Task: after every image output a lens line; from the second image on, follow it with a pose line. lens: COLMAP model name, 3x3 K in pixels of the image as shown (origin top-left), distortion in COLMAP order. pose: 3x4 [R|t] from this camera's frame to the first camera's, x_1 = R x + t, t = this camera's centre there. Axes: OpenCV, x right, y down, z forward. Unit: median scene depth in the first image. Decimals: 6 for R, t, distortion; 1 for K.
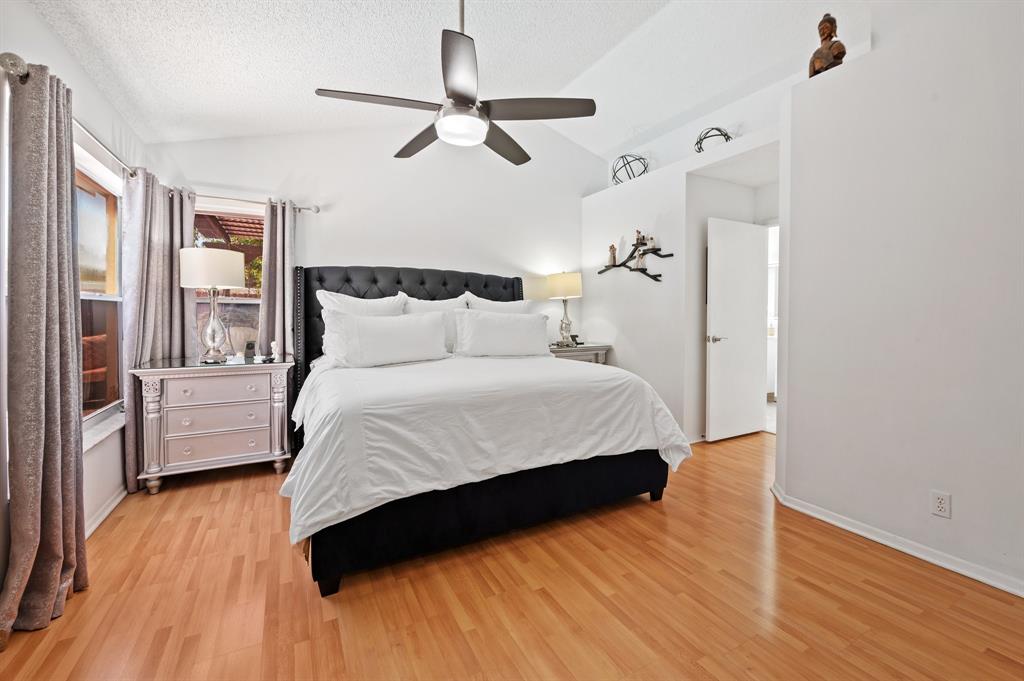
lens RADIAL K [[429.9, 0, 512.4], [0, 429.9, 327.7], [0, 0, 1]] dist [-0.000637, -0.000307]
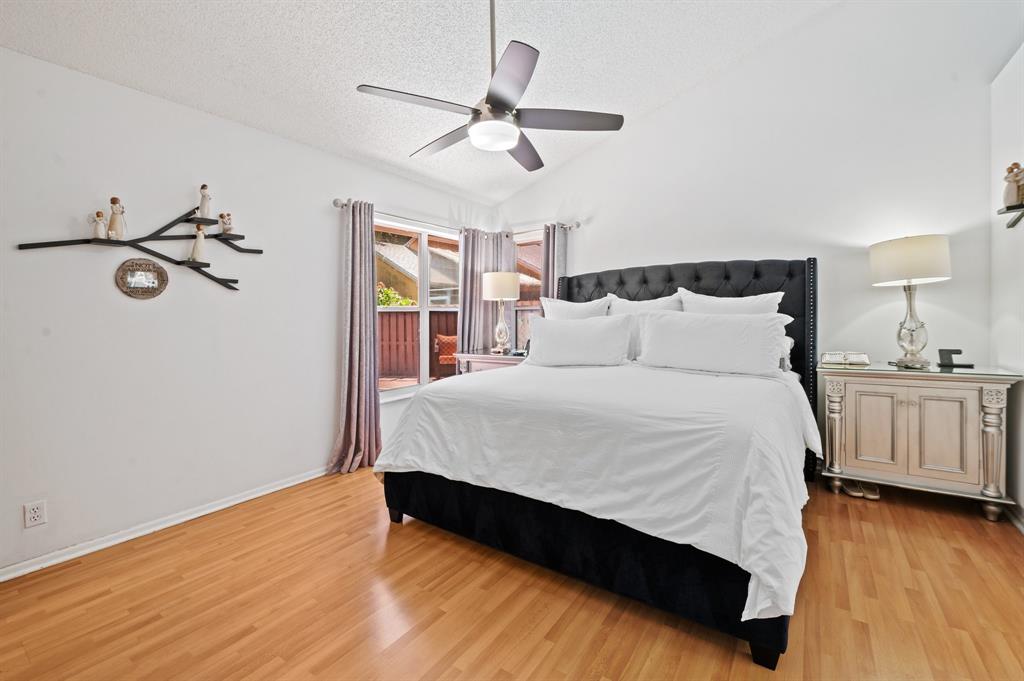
lens RADIAL K [[422.1, 0, 514.4], [0, 422.1, 325.5], [0, 0, 1]] dist [-0.011433, 0.000009]
pose [[0.454141, 0.008115, -0.890893, 0.702649], [-0.010807, 0.999935, 0.003599, -0.017017], [0.890864, 0.007993, 0.454199, 0.528748]]
